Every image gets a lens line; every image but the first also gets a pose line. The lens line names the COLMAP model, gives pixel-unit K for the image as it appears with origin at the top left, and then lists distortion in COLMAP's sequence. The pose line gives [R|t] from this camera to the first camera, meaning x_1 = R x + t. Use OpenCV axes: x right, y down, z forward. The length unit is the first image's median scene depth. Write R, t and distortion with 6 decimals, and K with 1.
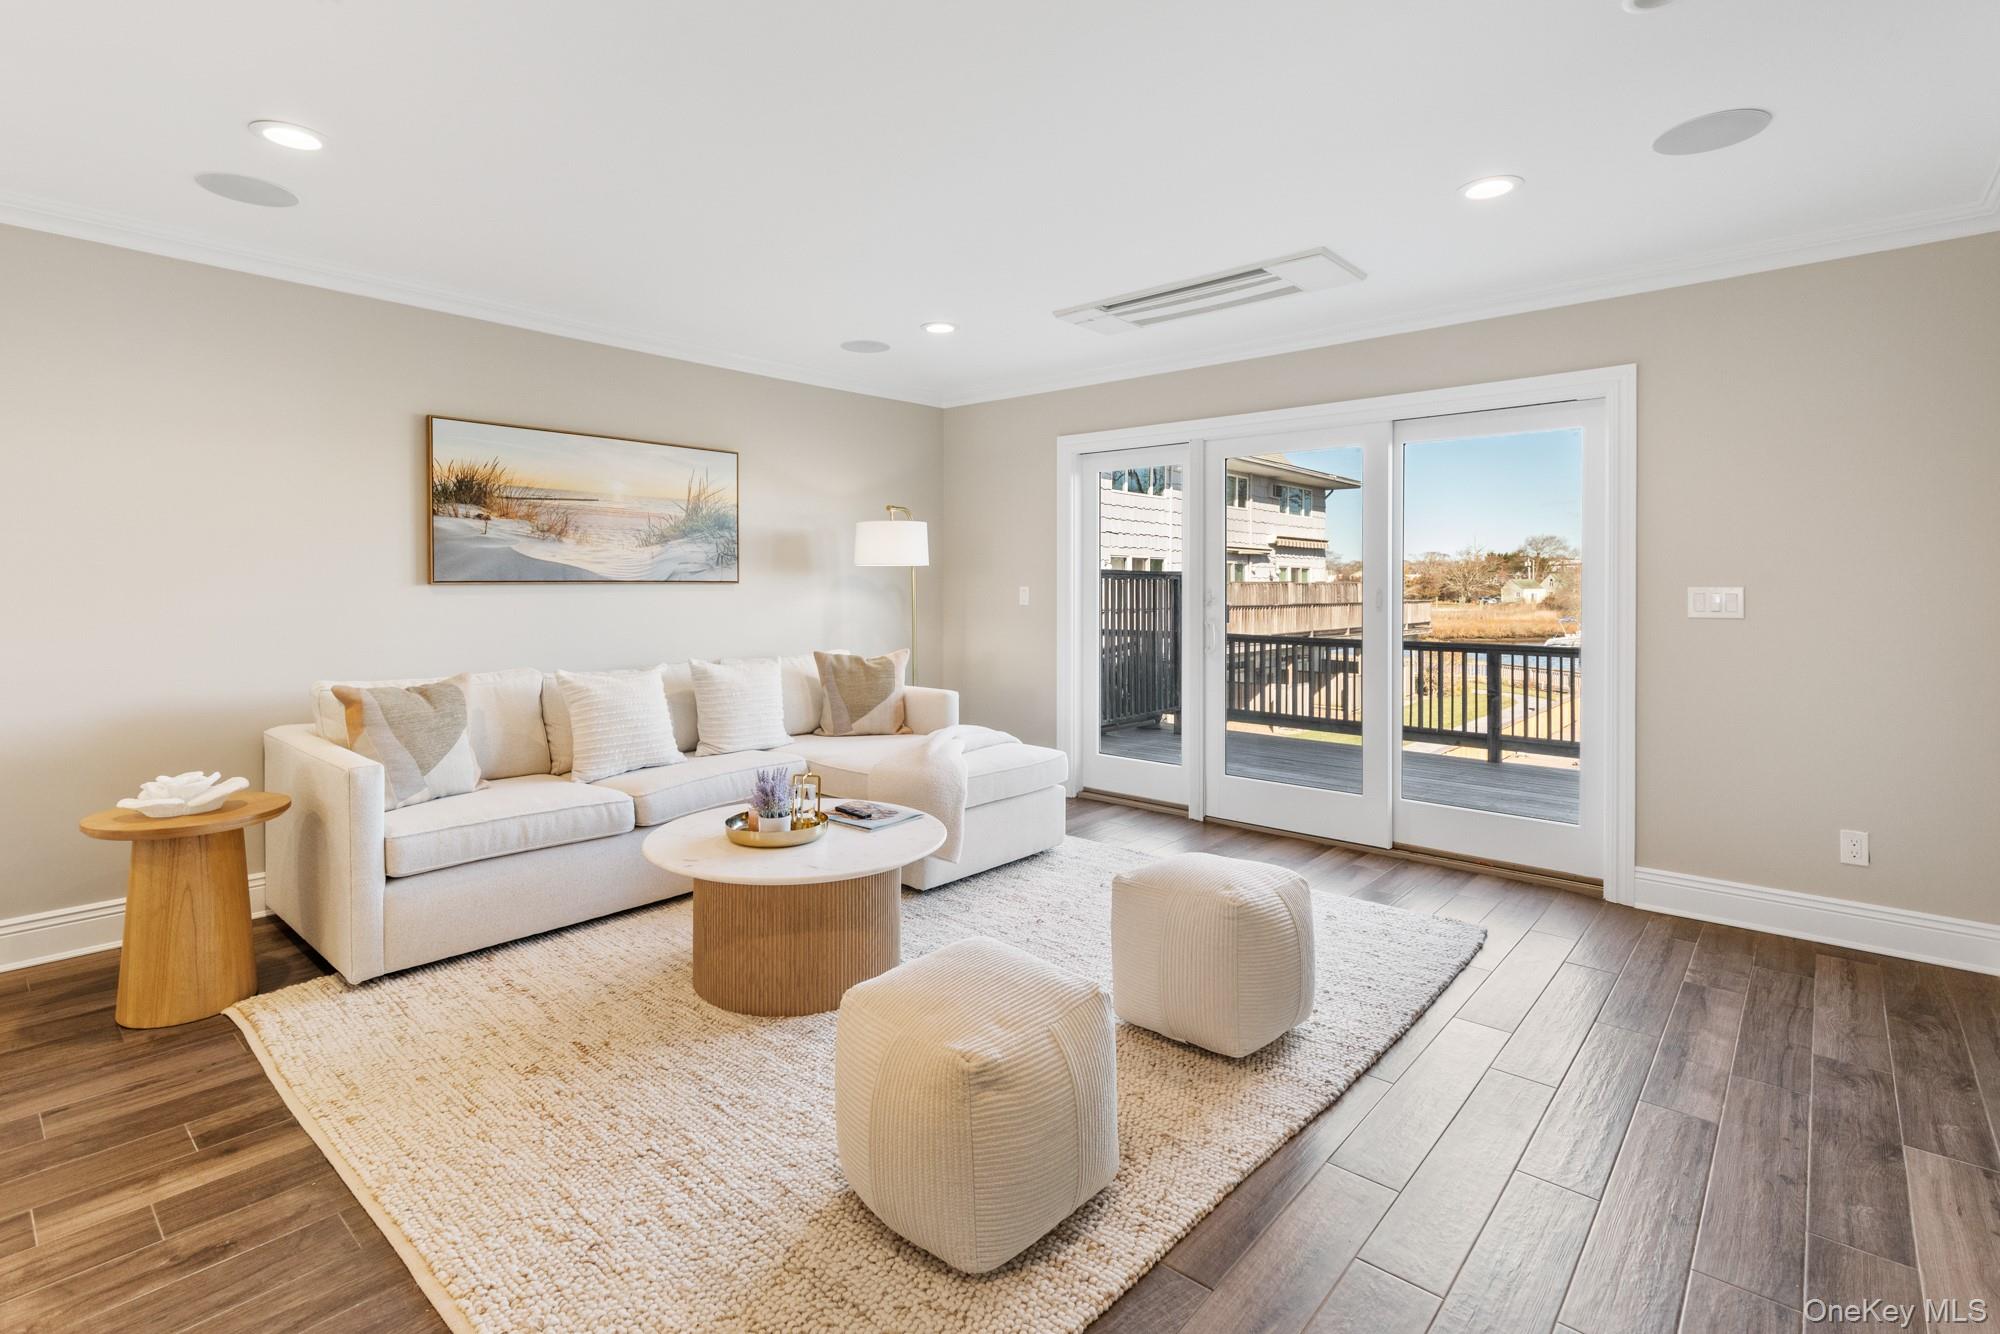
lens RADIAL K [[956.4, 0, 961.5], [0, 956.4, 584.7], [0, 0, 1]] dist [0.002408, 0.001982]
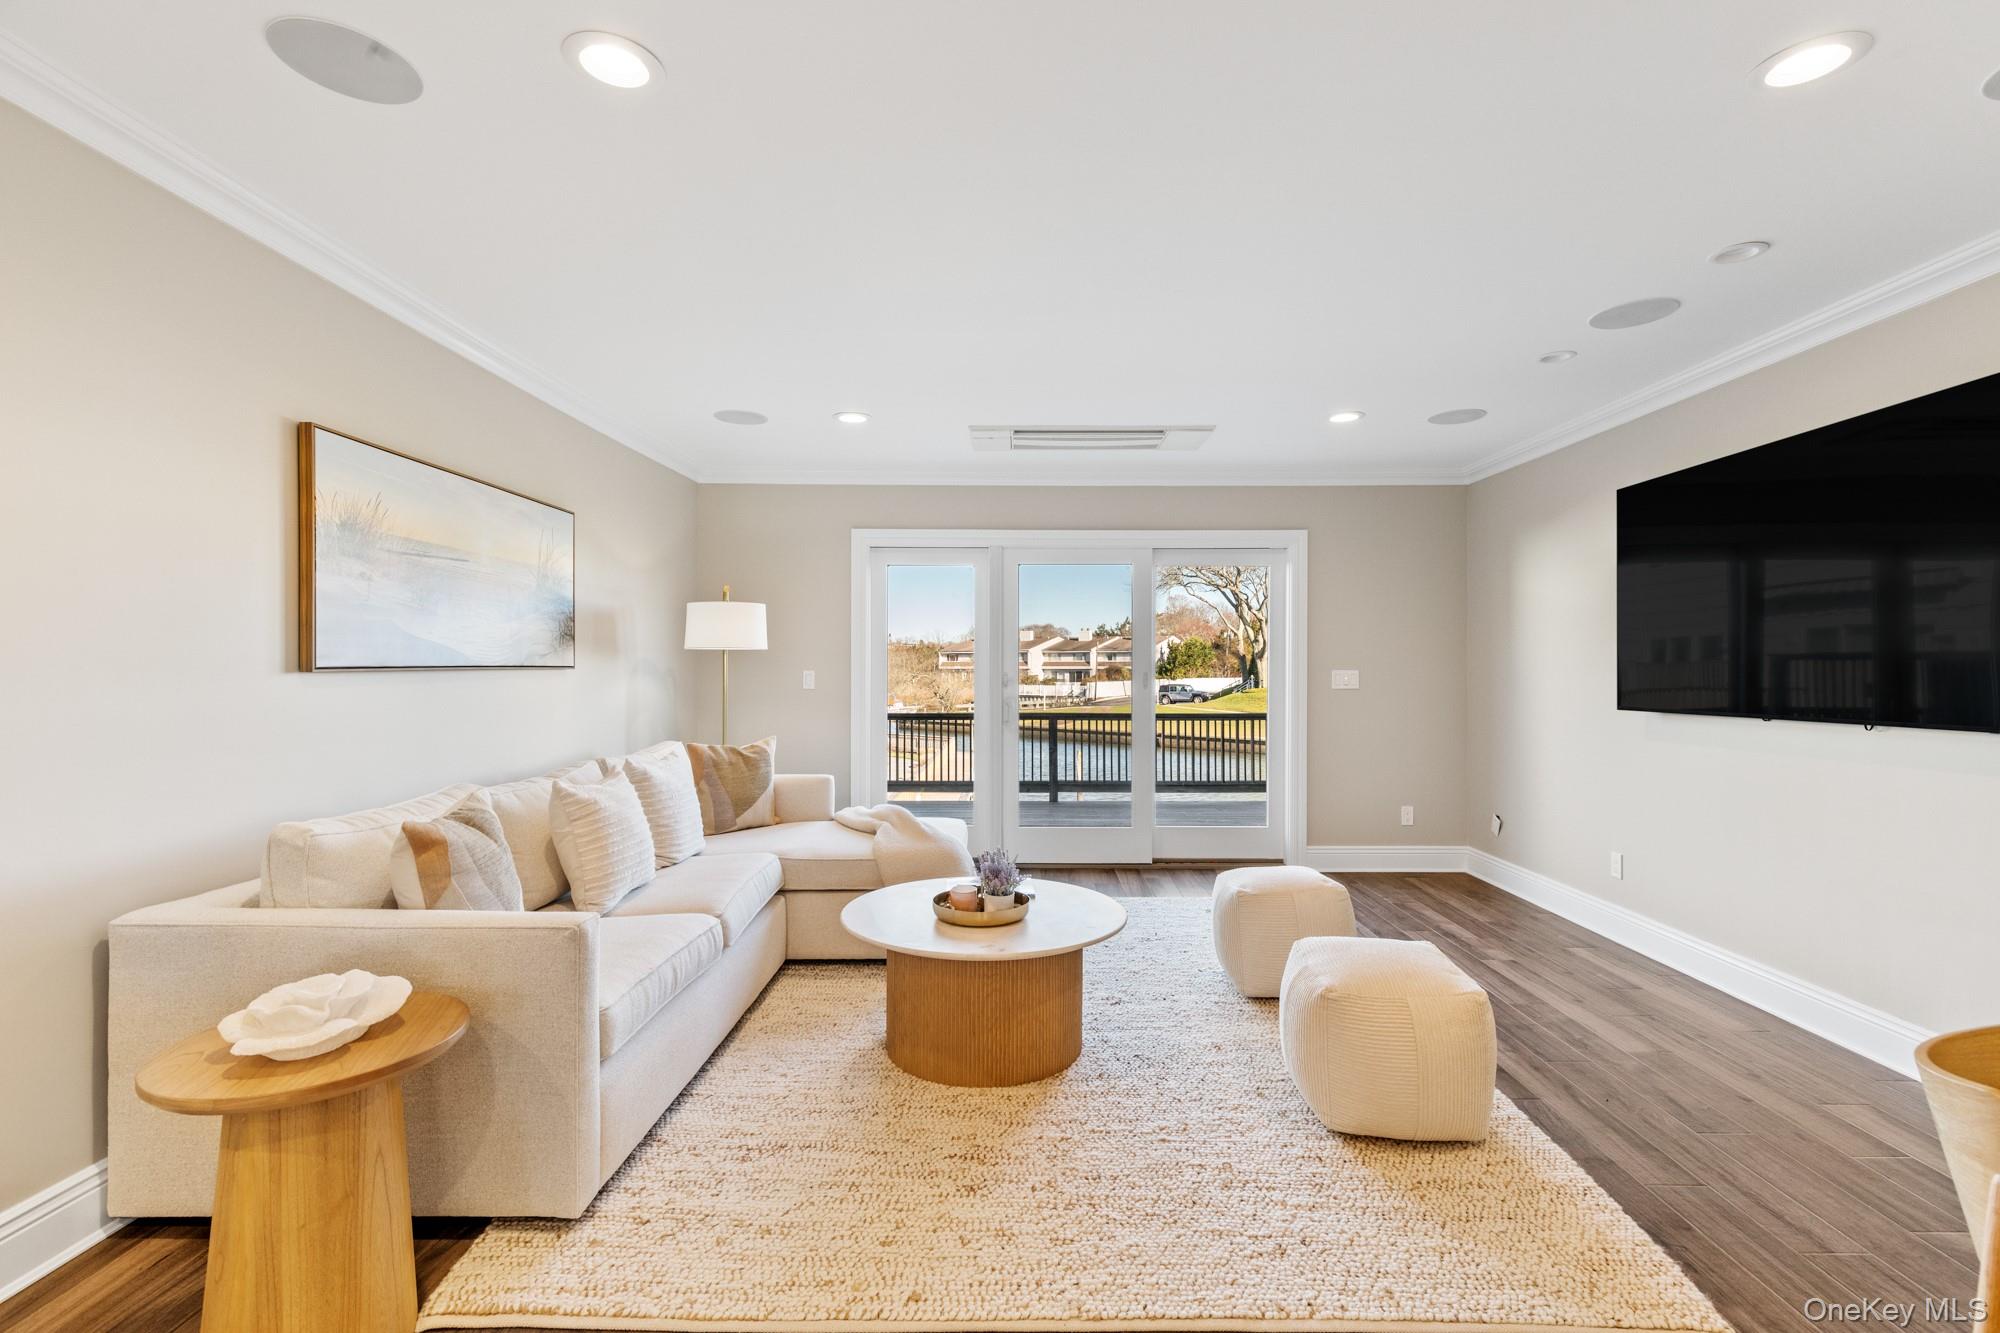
lens RADIAL K [[916.6, 0, 1016.7], [0, 916.6, 660.2], [0, 0, 1]] dist [0.011606, -0.000274]
pose [[0.743308, 0.002336, 0.668945, -0.565271], [0.002633, 0.999976, -0.006418, -0.003399], [-0.668944, 0.006532, 0.743284, 0.162872]]
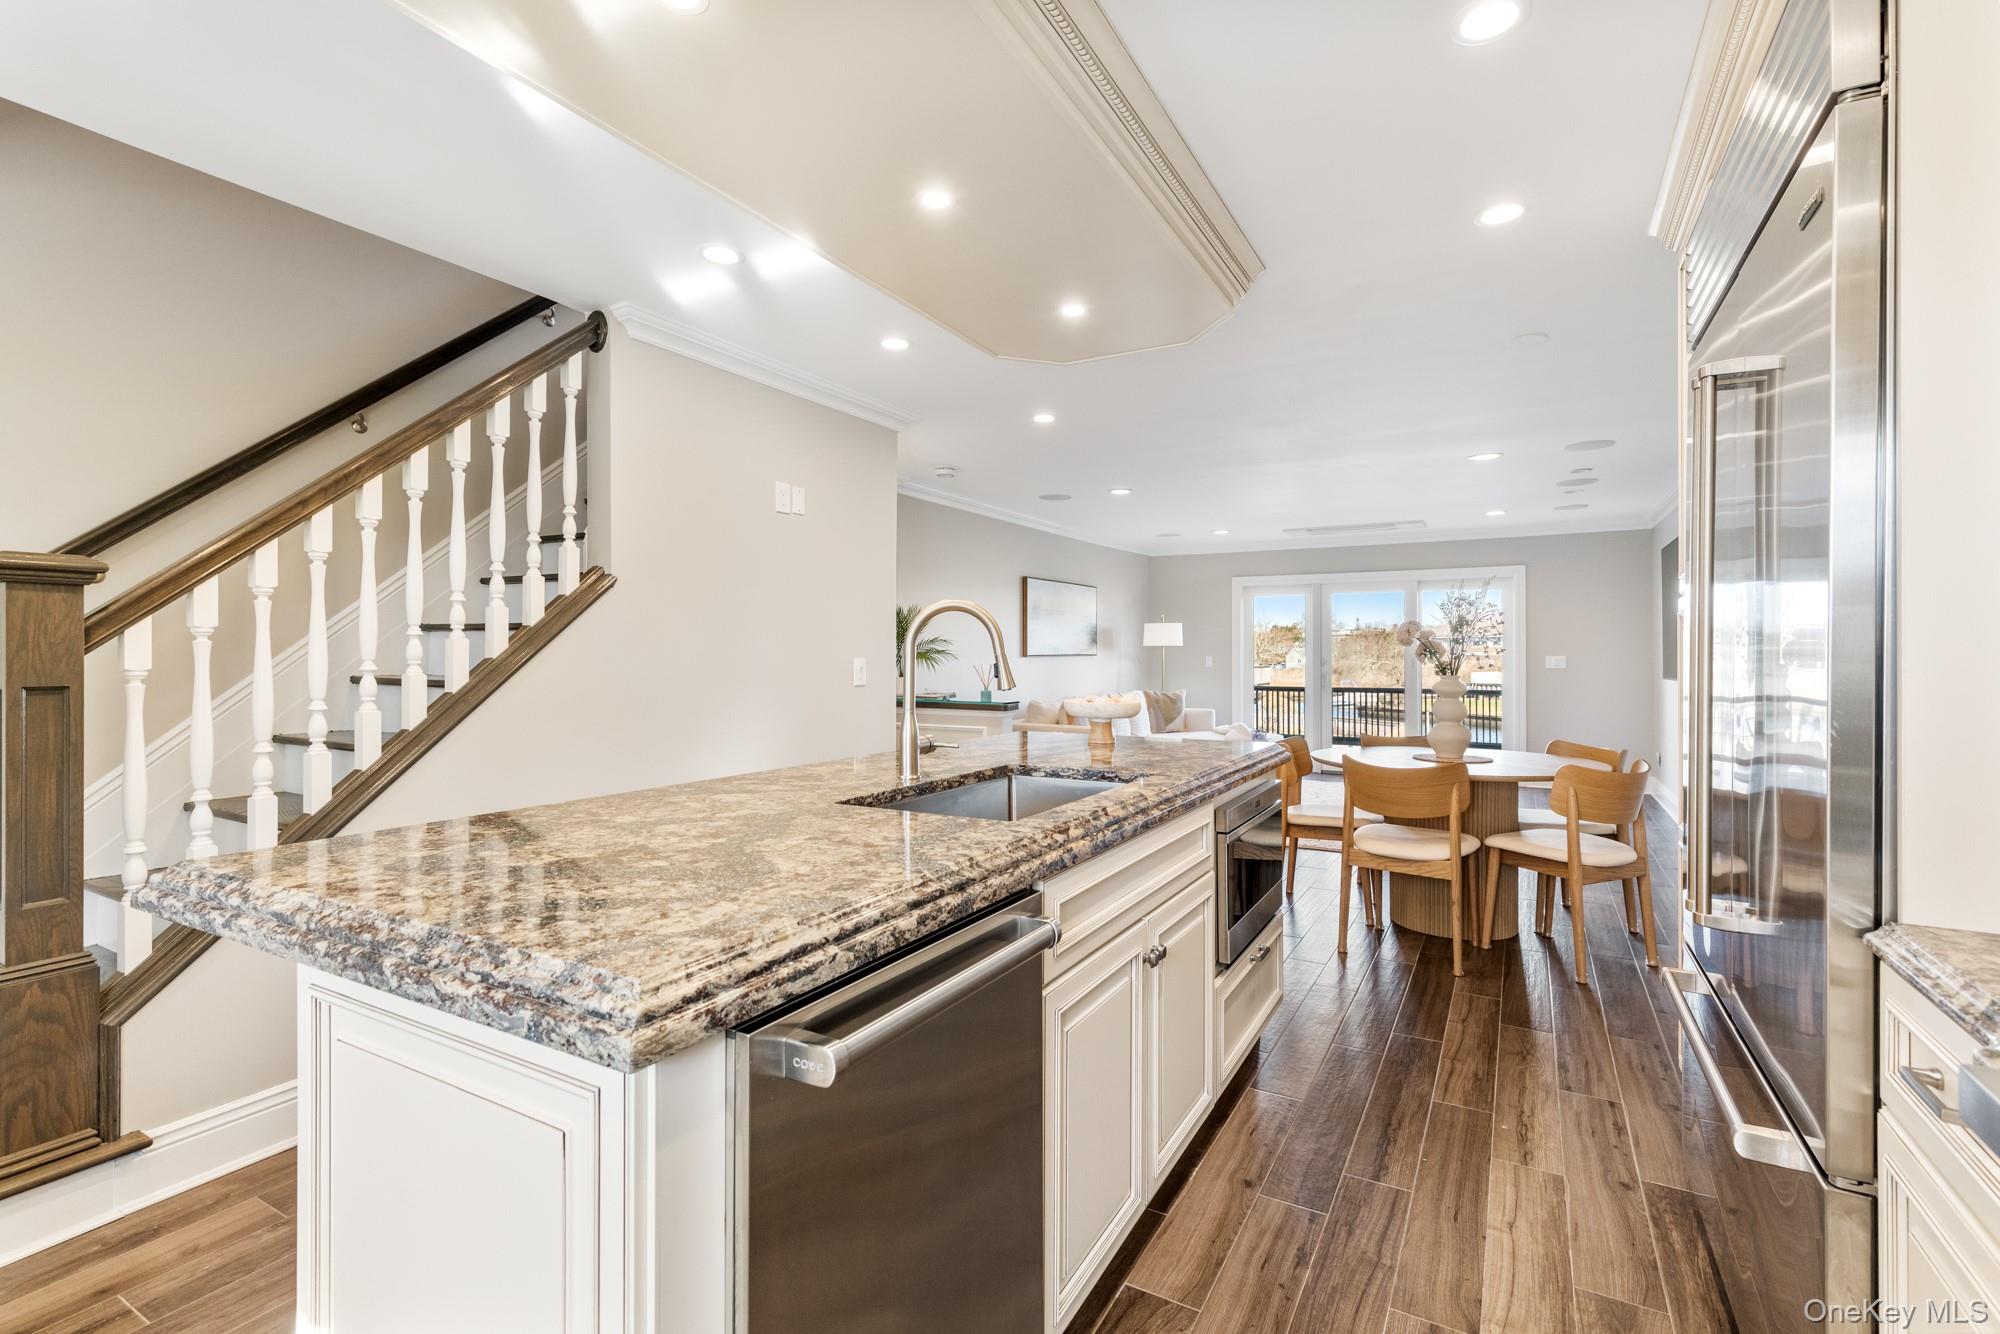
lens RADIAL K [[916.6, 0, 1007.7], [0, 916.6, 674.7], [0, 0, 1]] dist [0.011606, -0.000274]
pose [[0.972527, -0.010582, 0.232552, -0.965363], [0.005233, 0.999708, 0.023602, -0.009916], [-0.232733, -0.021737, 0.972298, -0.847491]]
